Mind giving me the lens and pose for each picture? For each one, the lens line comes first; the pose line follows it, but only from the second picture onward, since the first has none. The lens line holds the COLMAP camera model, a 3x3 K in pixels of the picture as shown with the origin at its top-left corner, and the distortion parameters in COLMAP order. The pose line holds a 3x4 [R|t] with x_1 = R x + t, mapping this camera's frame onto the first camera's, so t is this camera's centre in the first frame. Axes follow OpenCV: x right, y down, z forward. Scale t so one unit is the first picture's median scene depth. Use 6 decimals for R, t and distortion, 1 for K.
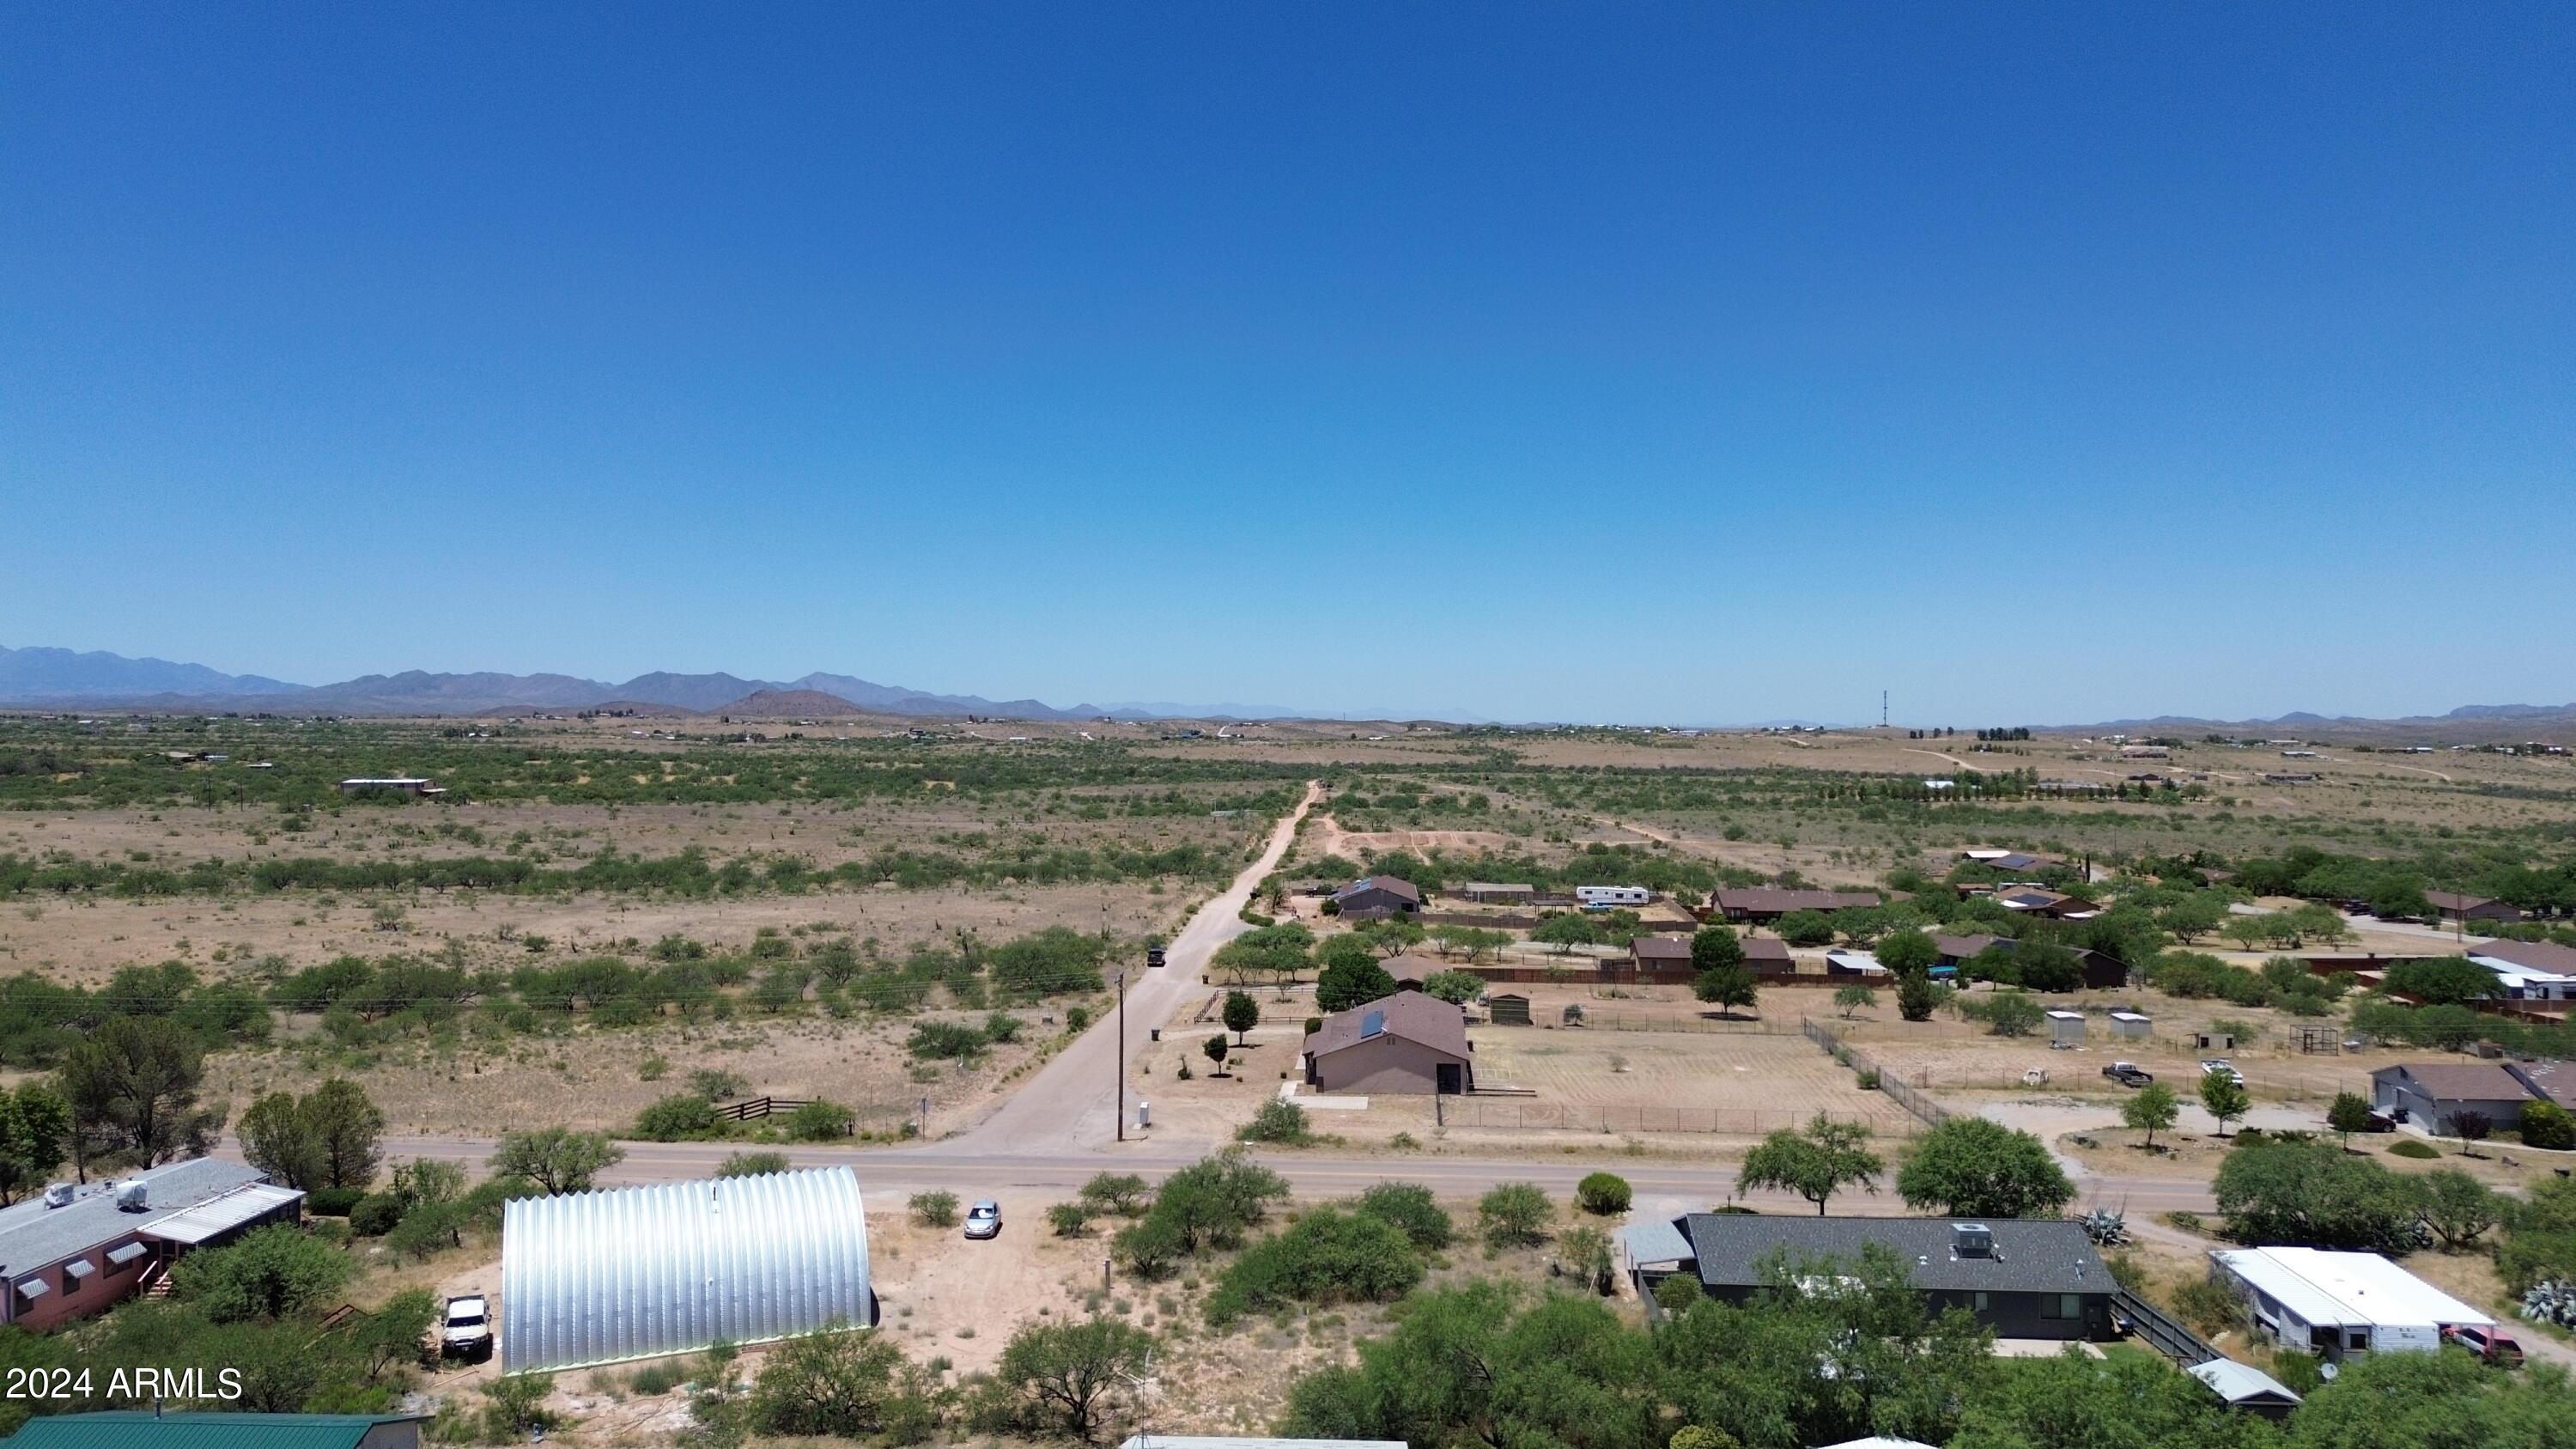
lens RADIAL K [[1823.5, 0, 1289.9], [0, 1823.5, 723.1], [0, 0, 1]] dist [0.070534, -0.069758]
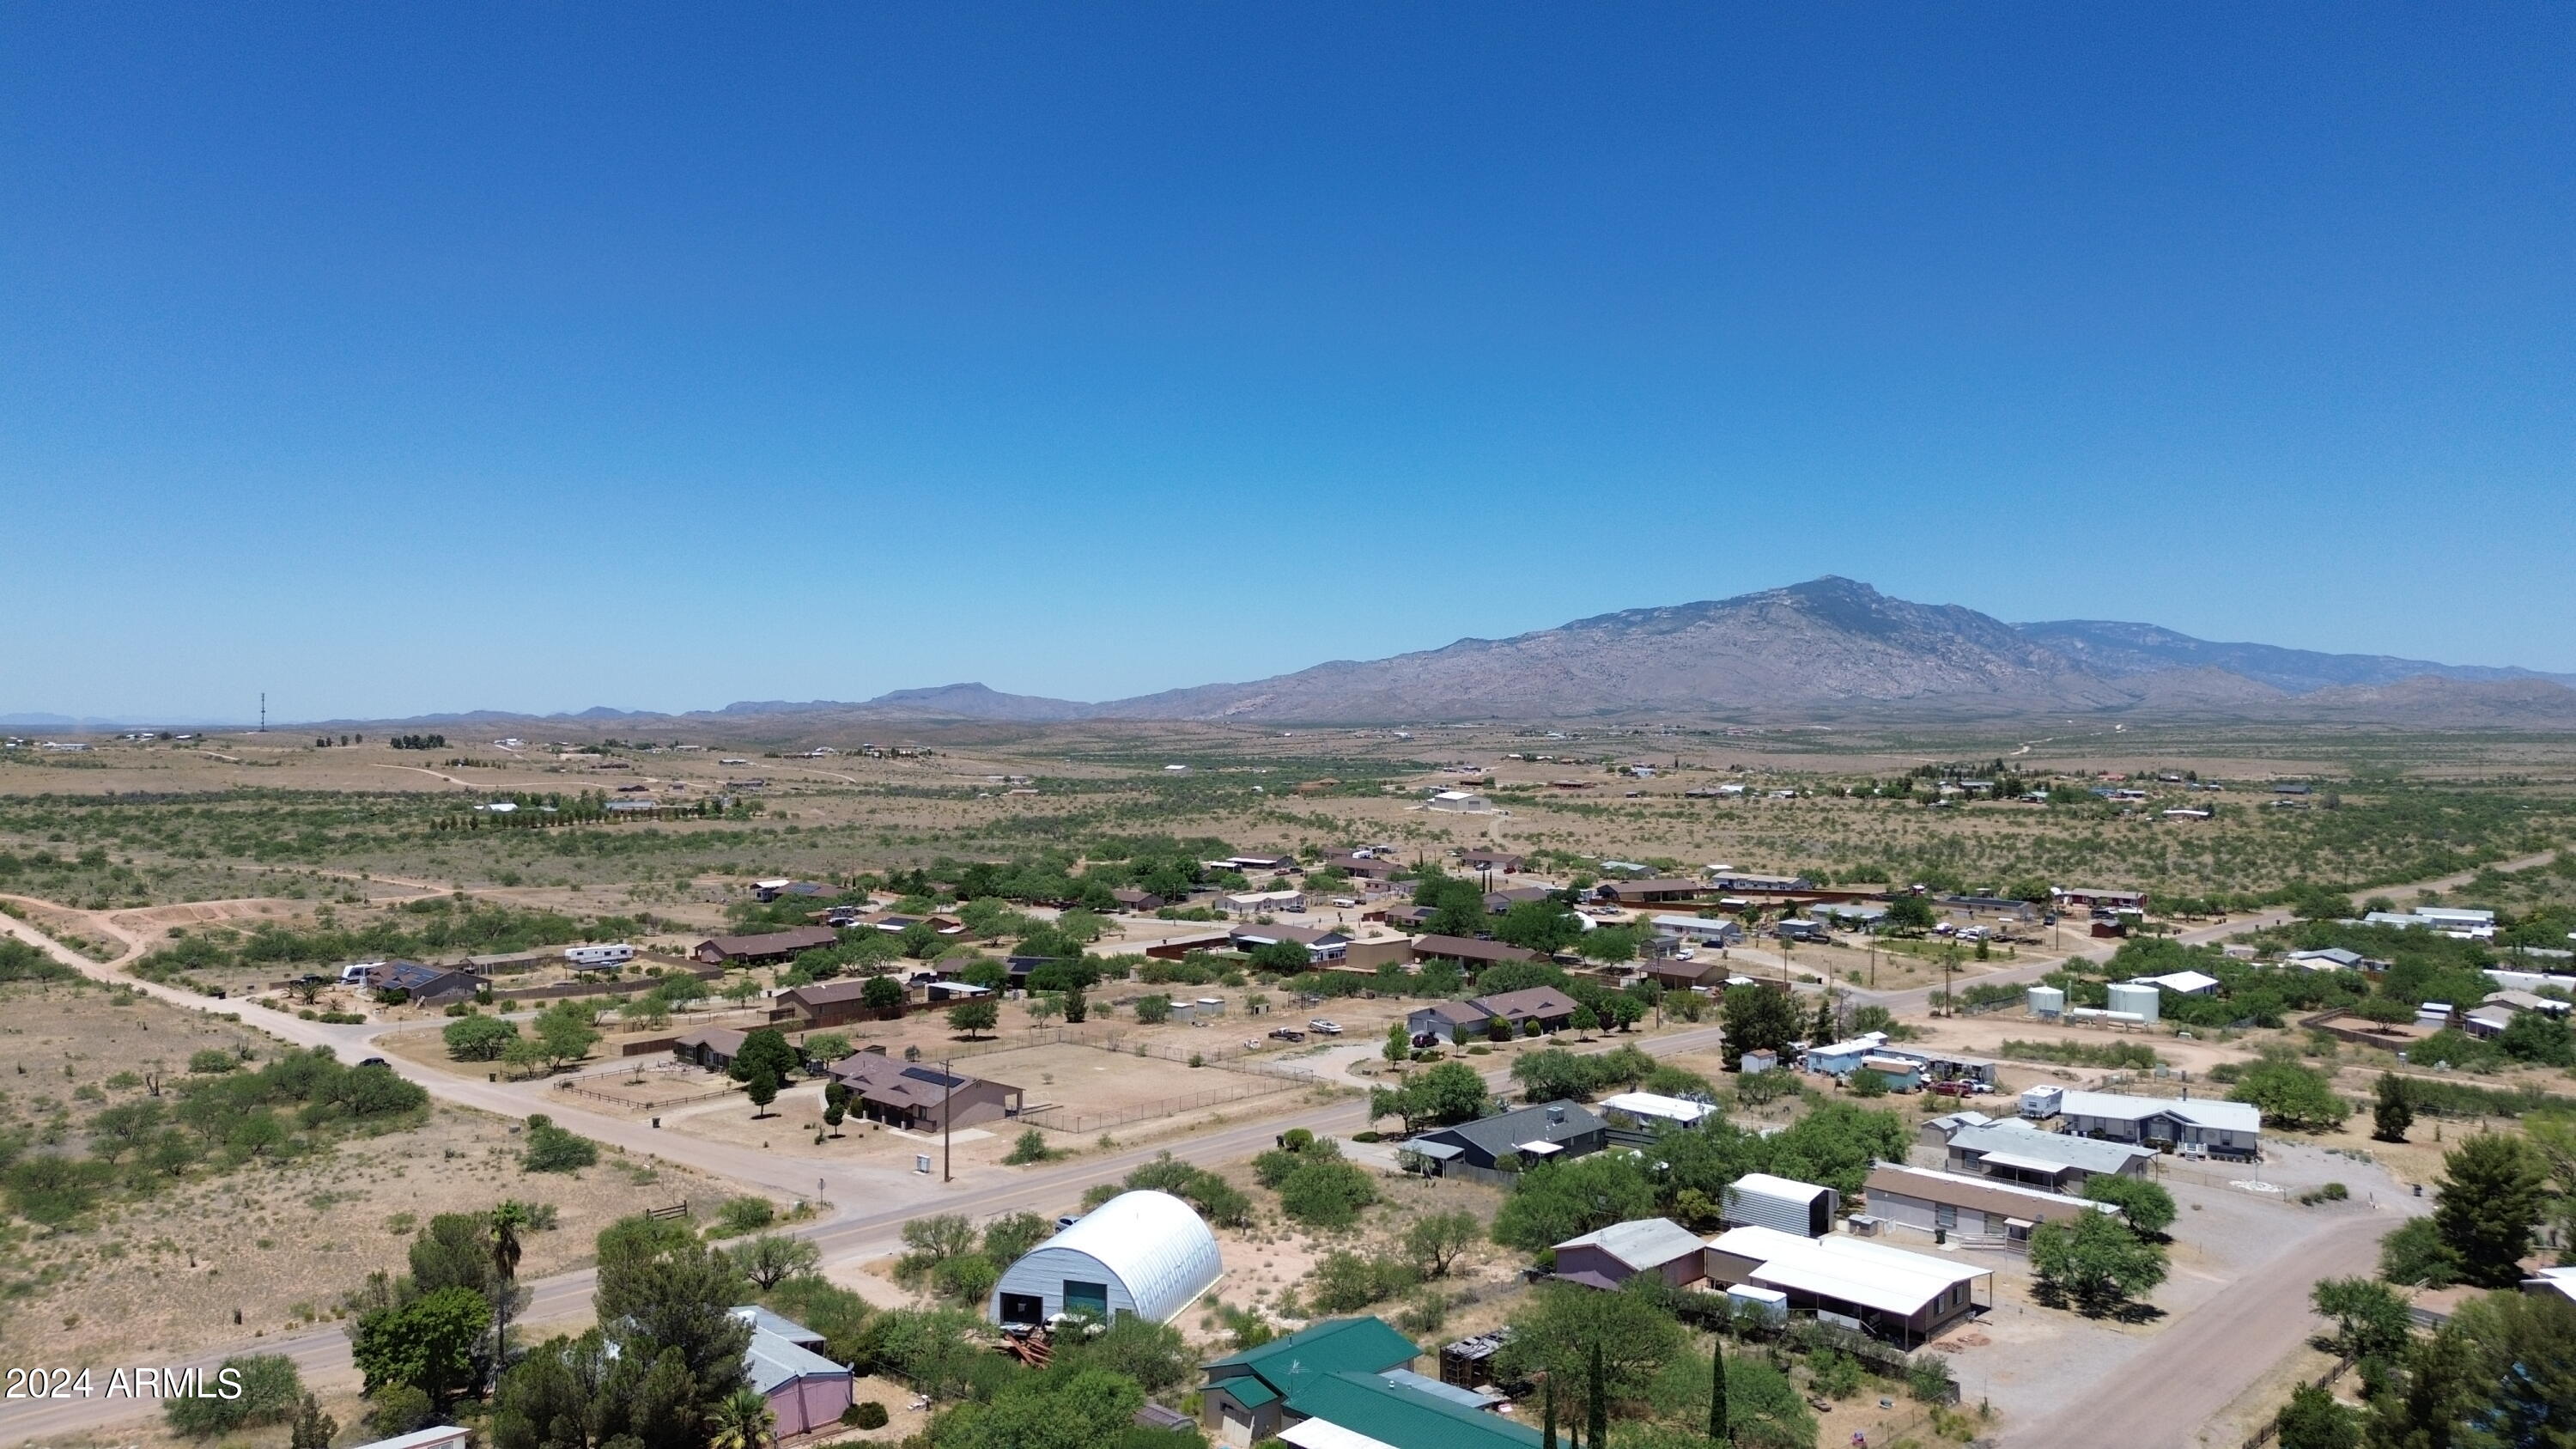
lens RADIAL K [[1823.5, 0, 1287.8], [0, 1823.5, 724.5], [0, 0, 1]] dist [0.070534, -0.069758]
pose [[0.651300, -0.005418, 0.758801, -0.547742], [0.001735, 0.999983, 0.005651, -0.068266], [-0.758818, -0.002365, 0.651298, -0.047696]]
